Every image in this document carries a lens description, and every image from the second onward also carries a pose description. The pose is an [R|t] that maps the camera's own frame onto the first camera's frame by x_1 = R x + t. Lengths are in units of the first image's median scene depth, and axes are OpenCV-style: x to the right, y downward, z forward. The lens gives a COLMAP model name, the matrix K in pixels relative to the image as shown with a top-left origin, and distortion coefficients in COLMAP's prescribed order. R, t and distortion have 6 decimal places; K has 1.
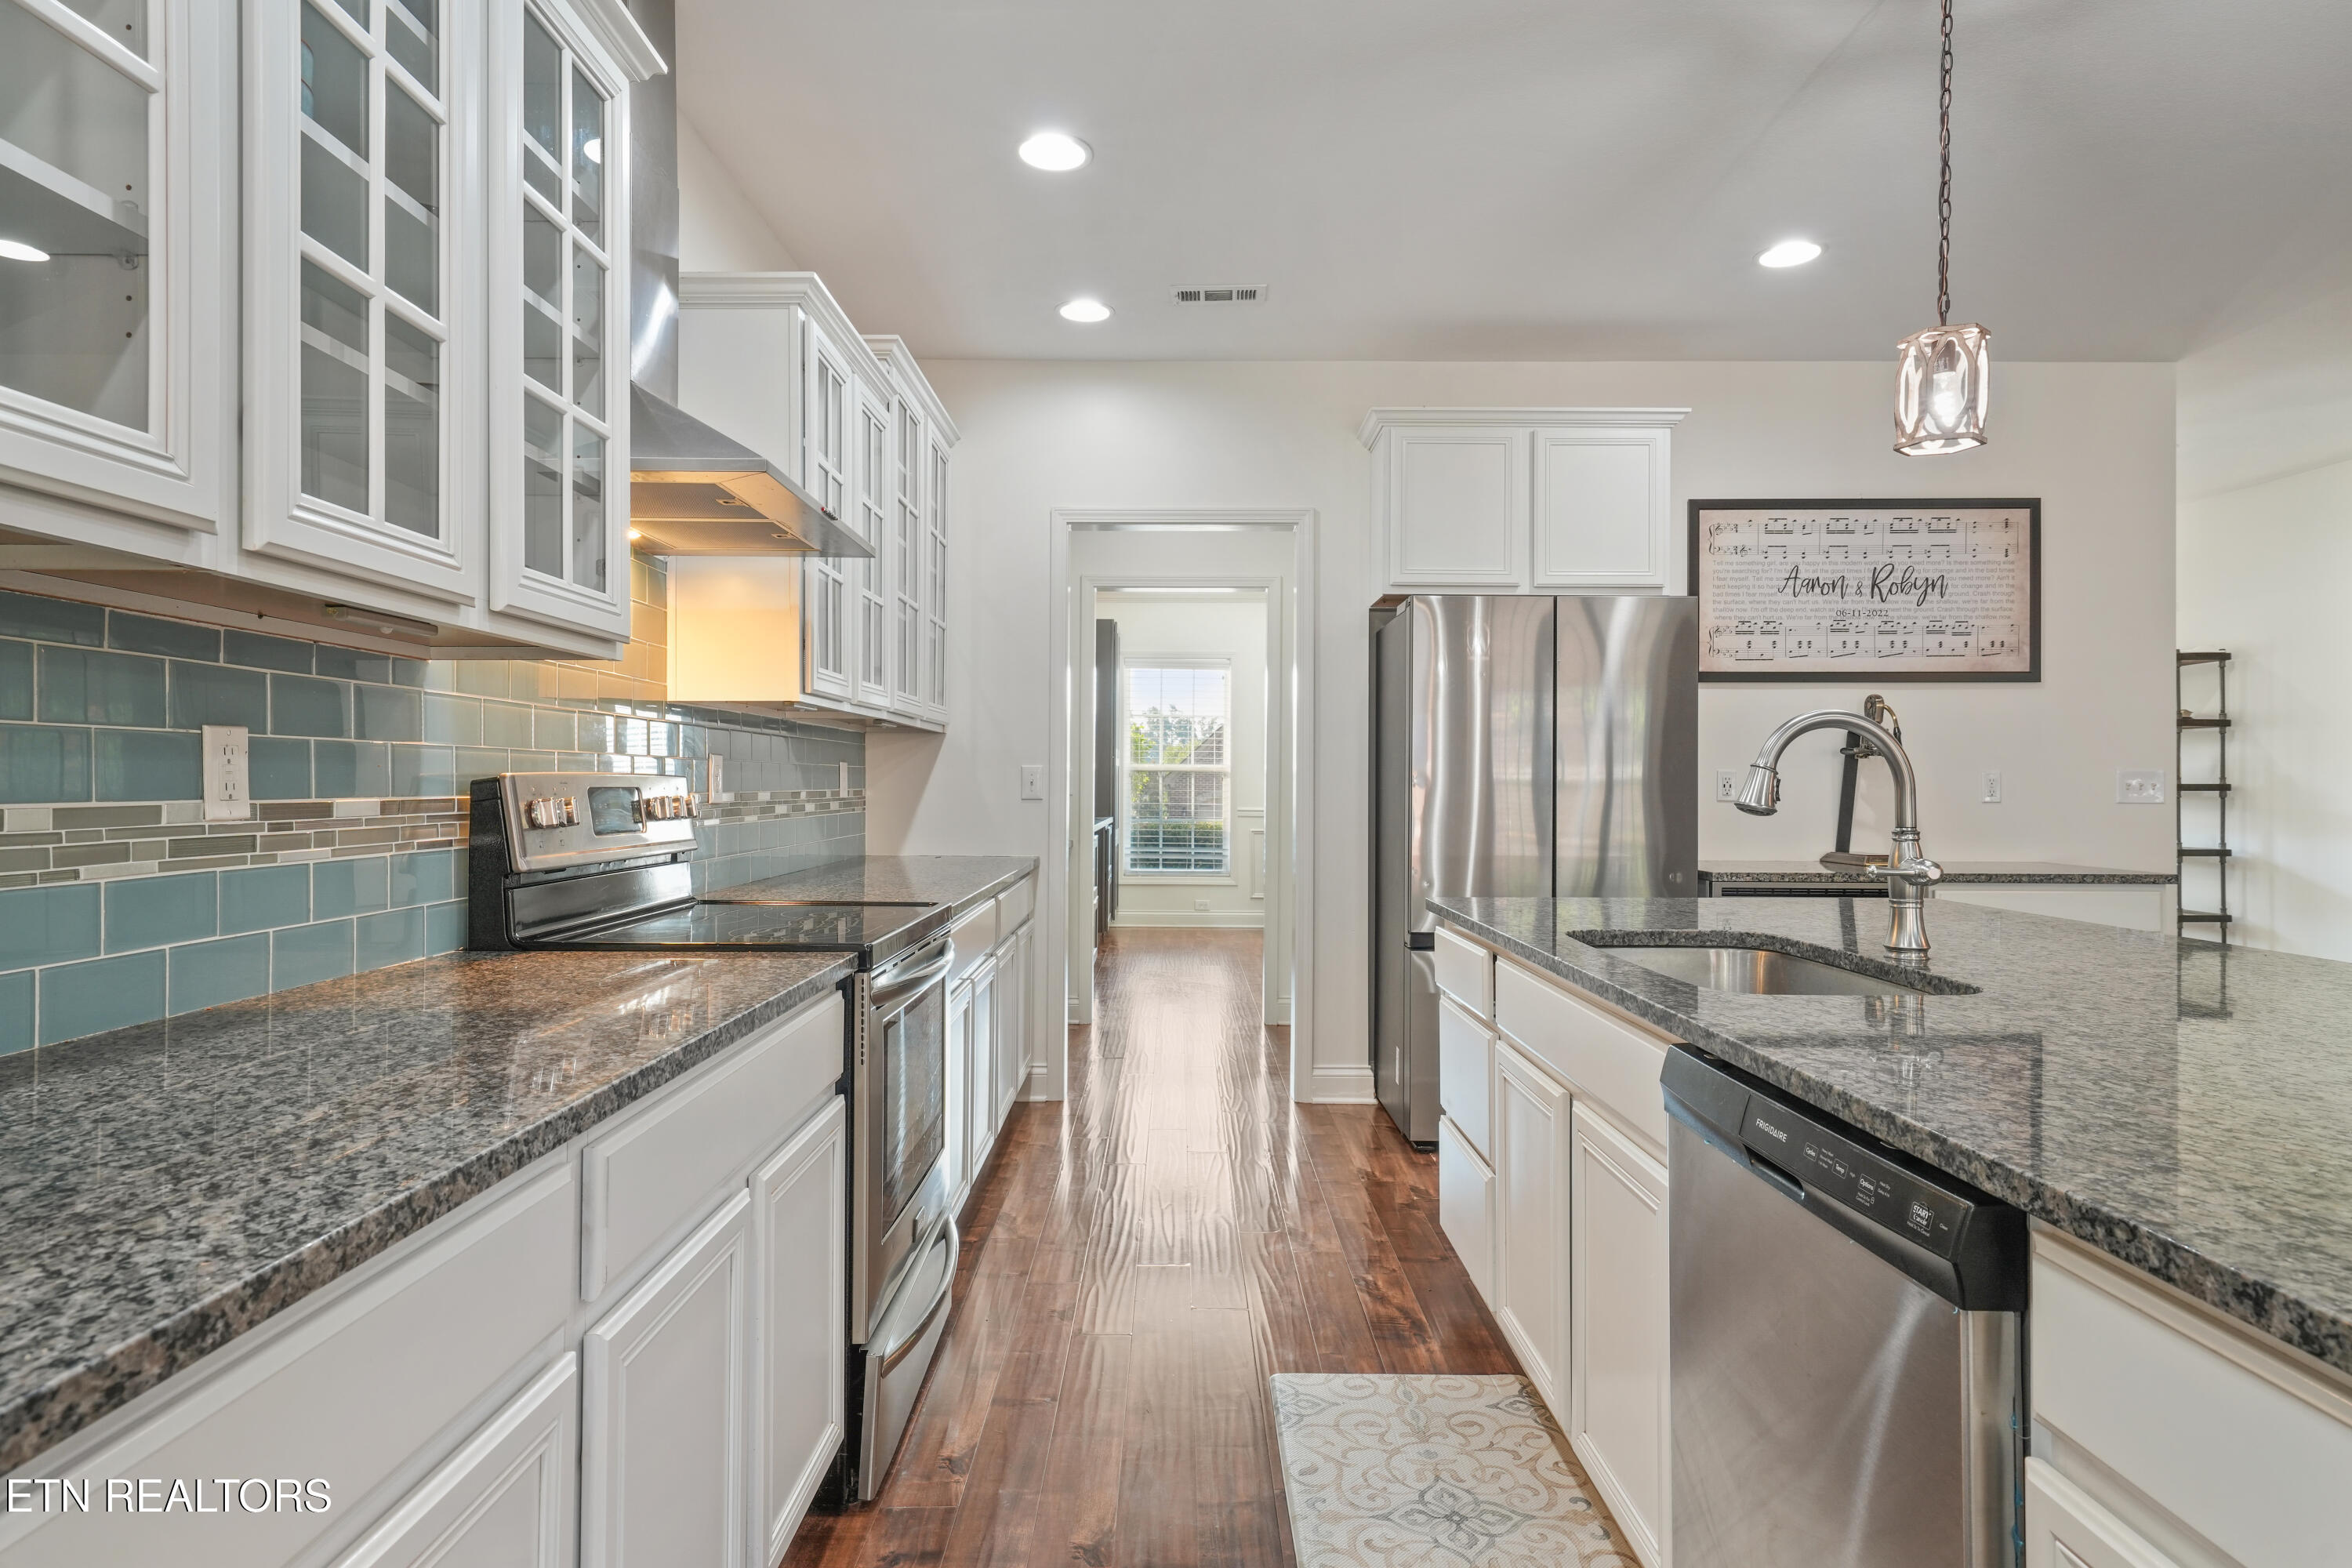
lens RADIAL K [[1288.4, 0, 1176.0], [0, 1288.4, 784.0], [0, 0, 1]] dist [0.029029, 0.000170]
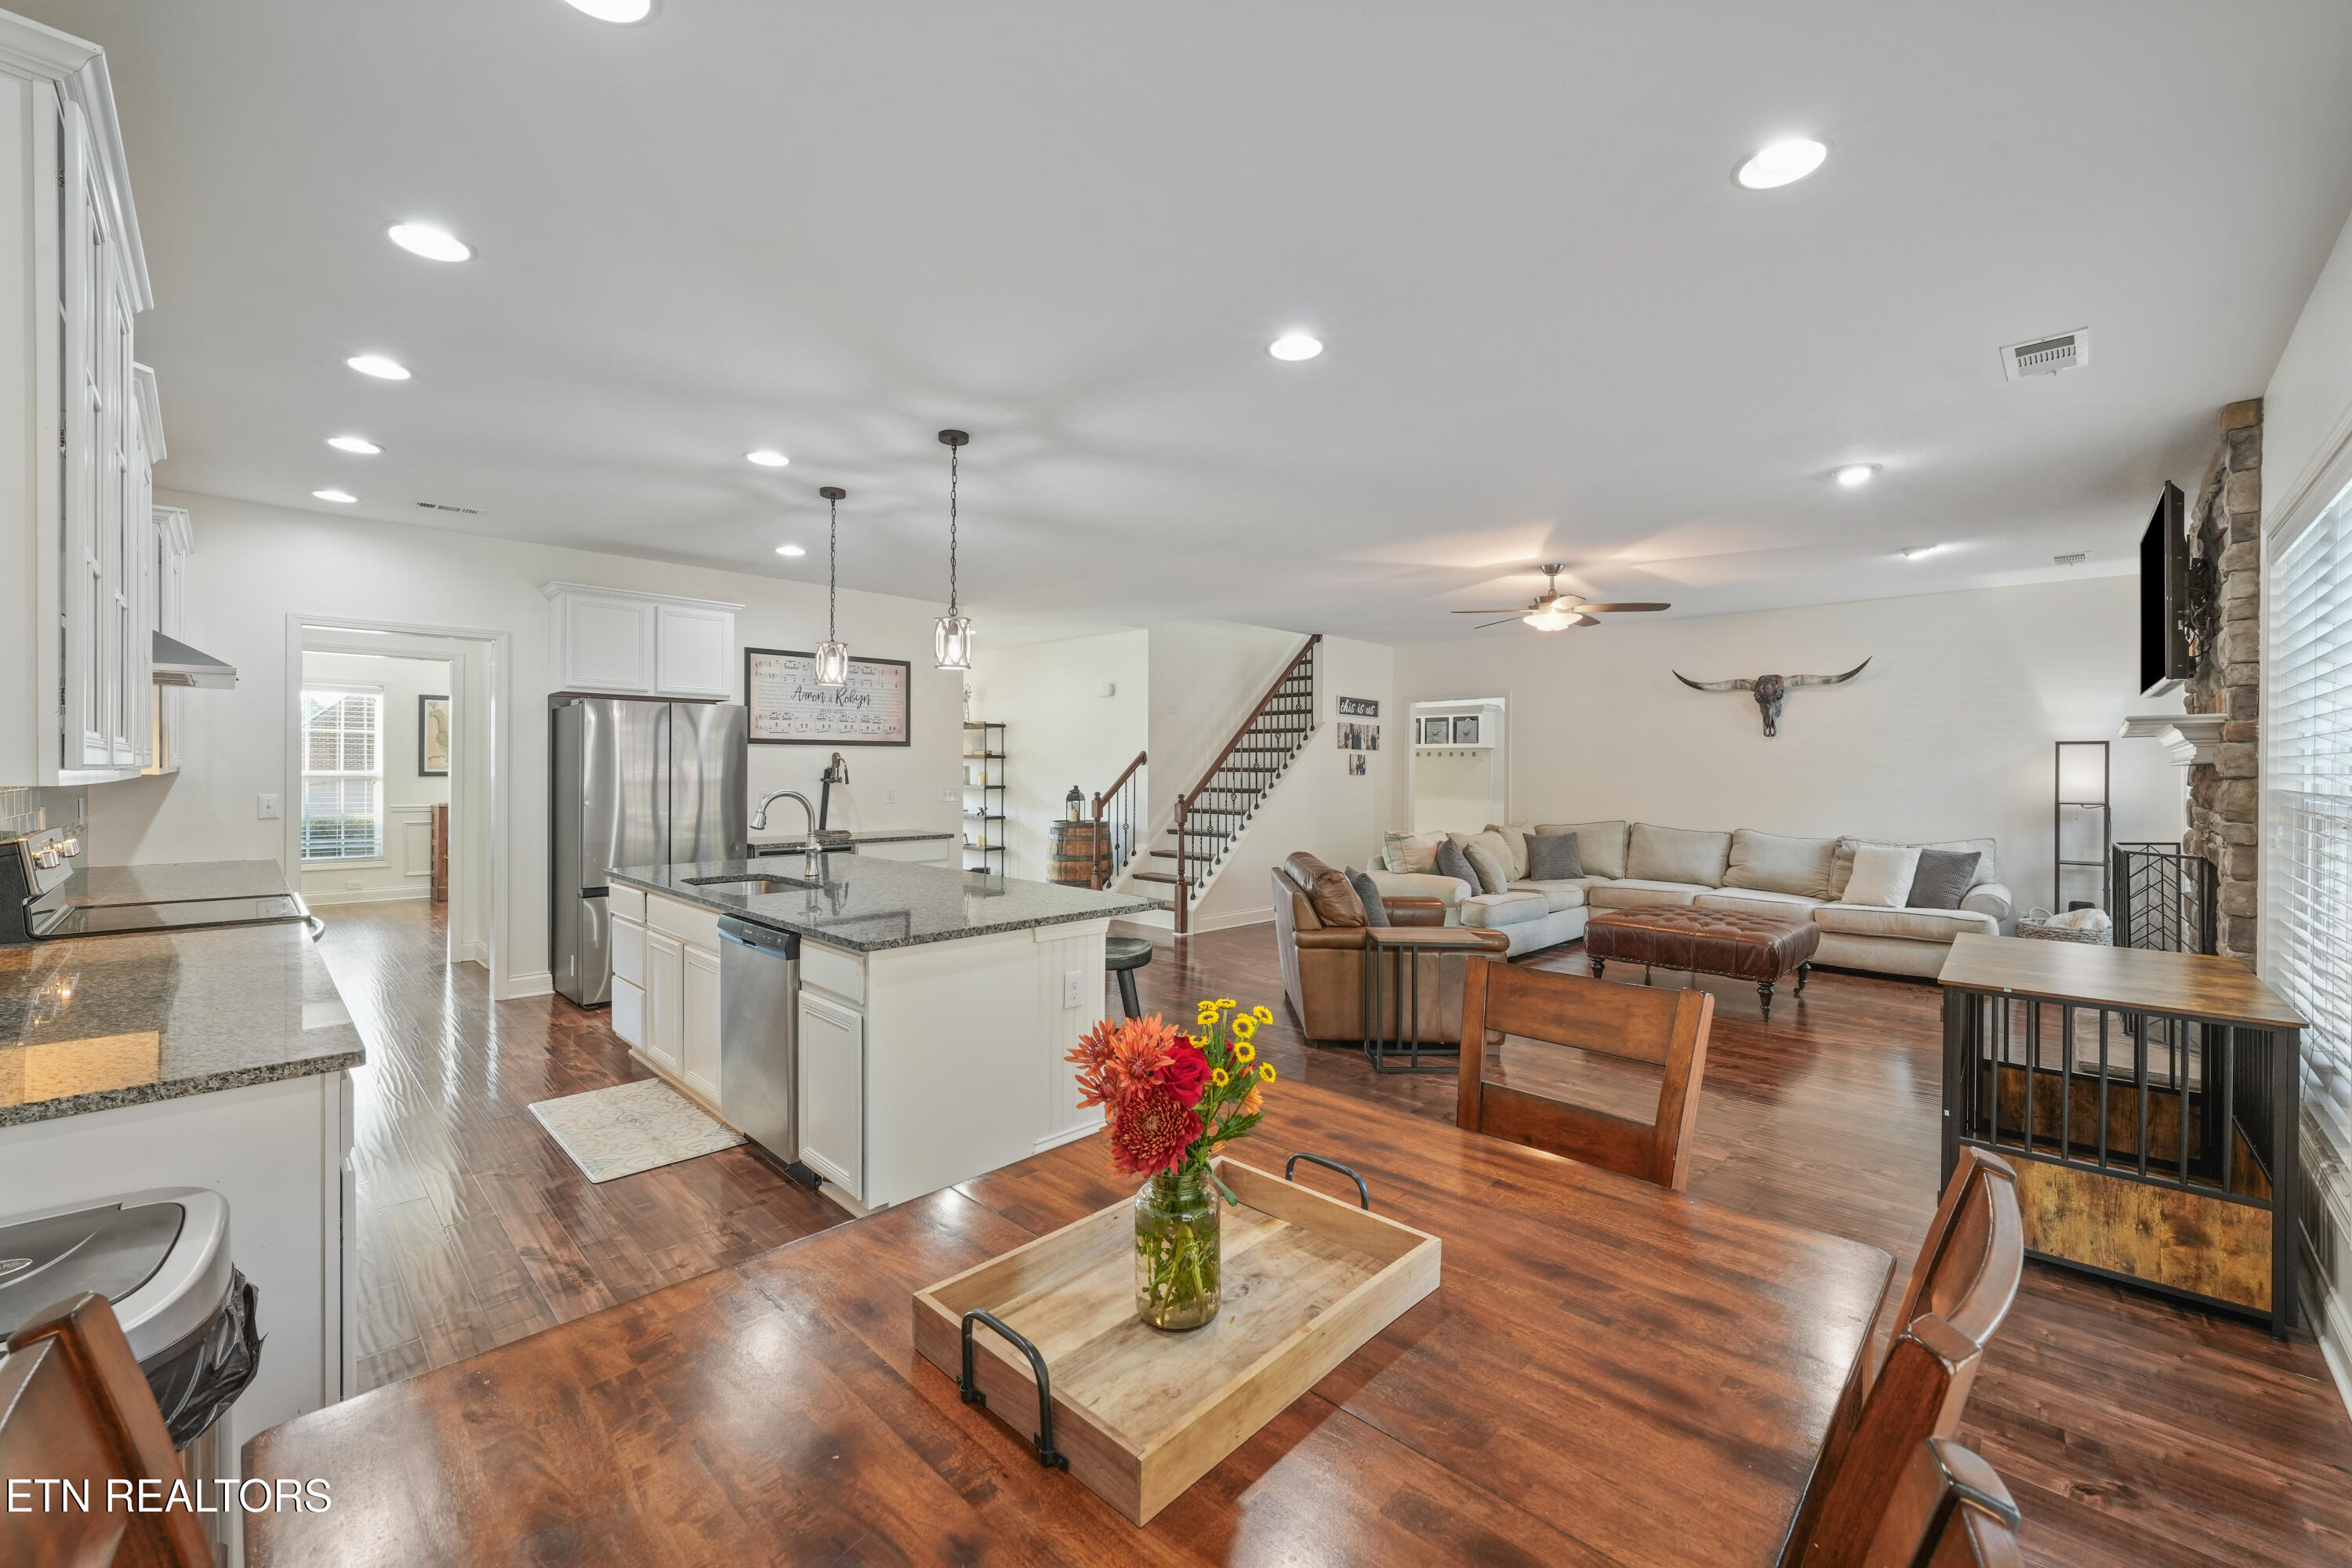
lens RADIAL K [[916.3, 0, 1172.4], [0, 916.3, 772.1], [0, 0, 1]] dist [-0.024304, 0.007425]
pose [[0.696762, -0.000254, 0.717302, -0.127118], [-0.002186, 0.999995, 0.002477, -0.042231], [-0.717299, -0.003294, 0.696758, -0.384054]]
